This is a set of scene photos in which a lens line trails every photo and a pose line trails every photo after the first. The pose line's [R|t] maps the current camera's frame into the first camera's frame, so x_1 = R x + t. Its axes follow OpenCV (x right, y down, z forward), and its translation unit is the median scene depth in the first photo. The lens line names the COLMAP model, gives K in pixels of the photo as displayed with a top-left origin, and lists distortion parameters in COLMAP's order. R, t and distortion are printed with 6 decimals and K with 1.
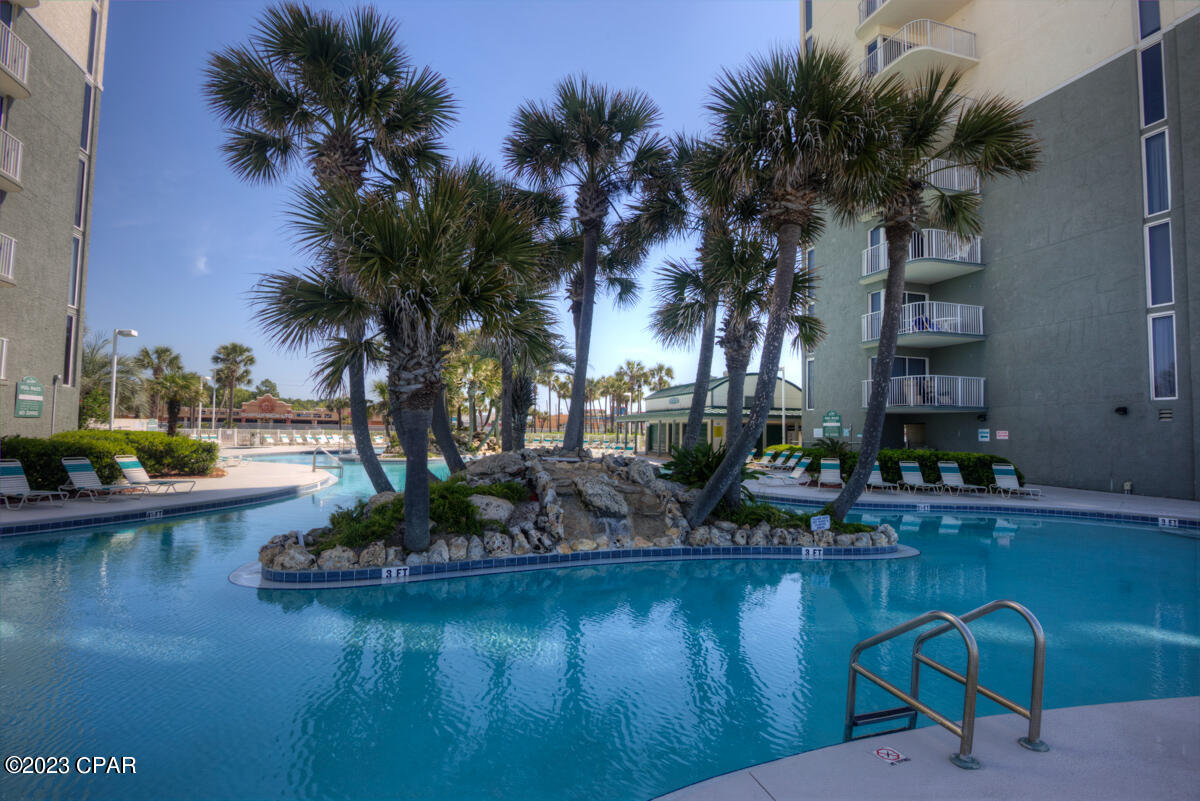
lens RADIAL K [[588.0, 0, 591.9], [0, 588.0, 403.1], [0, 0, 1]] dist [-0.019097, -0.000691]
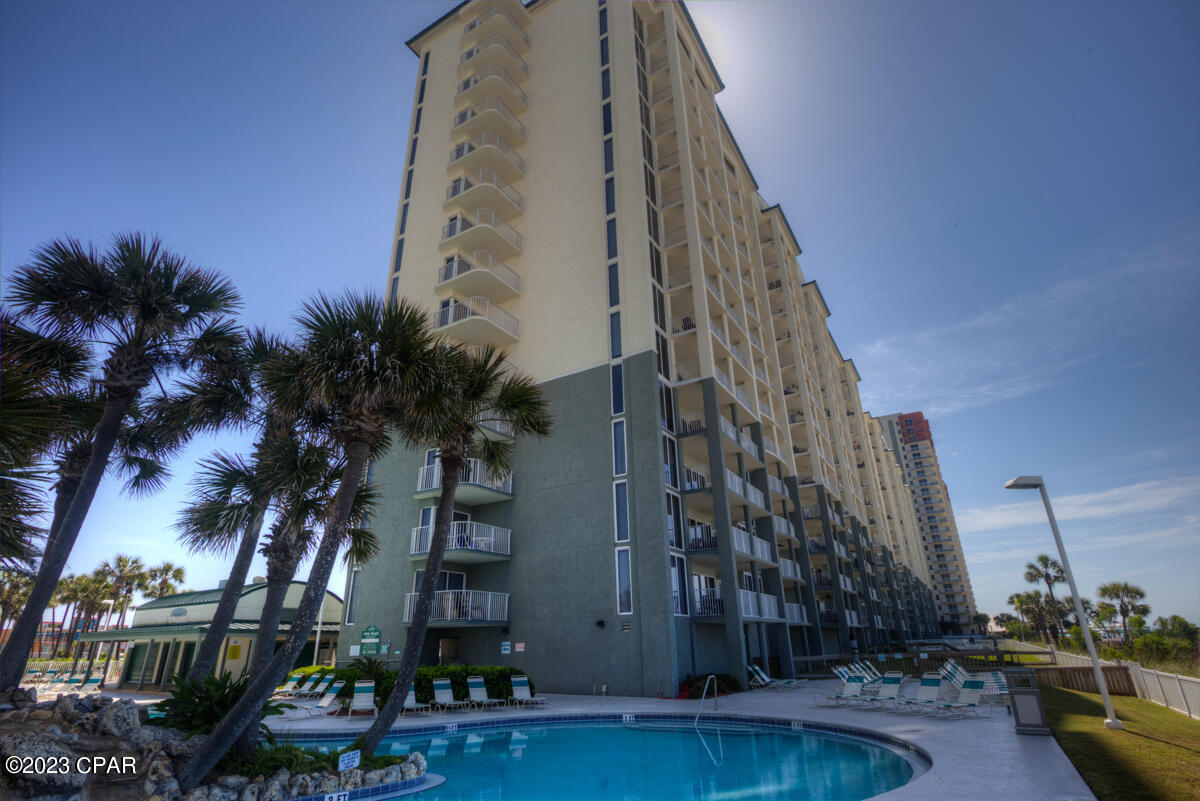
lens RADIAL K [[588.0, 0, 601.5], [0, 588.0, 402.1], [0, 0, 1]] dist [-0.019097, -0.000691]
pose [[0.737371, 0.228638, 0.635616, -0.017923], [0.003004, 0.939855, -0.341560, -0.007480], [-0.675481, 0.253766, 0.692335, -0.026843]]
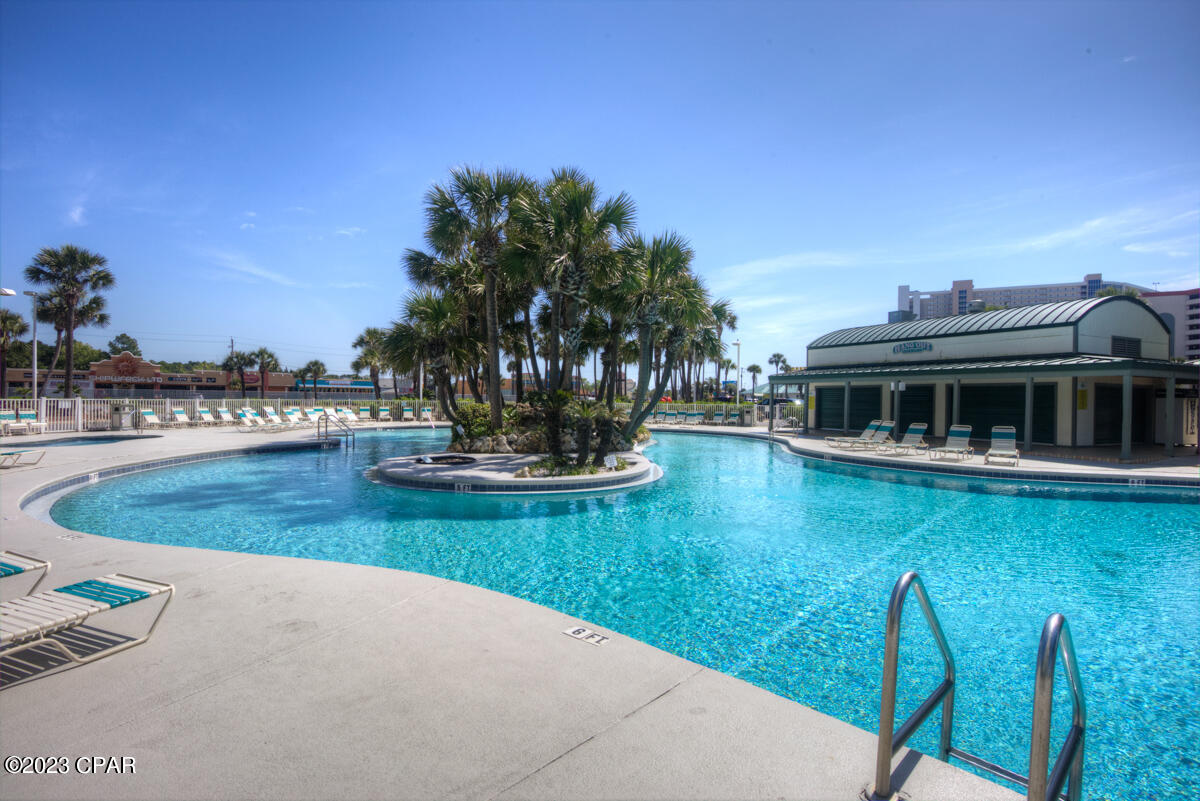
lens RADIAL K [[588.0, 0, 603.0], [0, 588.0, 401.7], [0, 0, 1]] dist [-0.019097, -0.000691]
pose [[0.982957, -0.003853, 0.183794, -1.312959], [-0.006314, 0.998483, 0.054703, 0.088133], [-0.183726, -0.054932, 0.981441, 2.181356]]
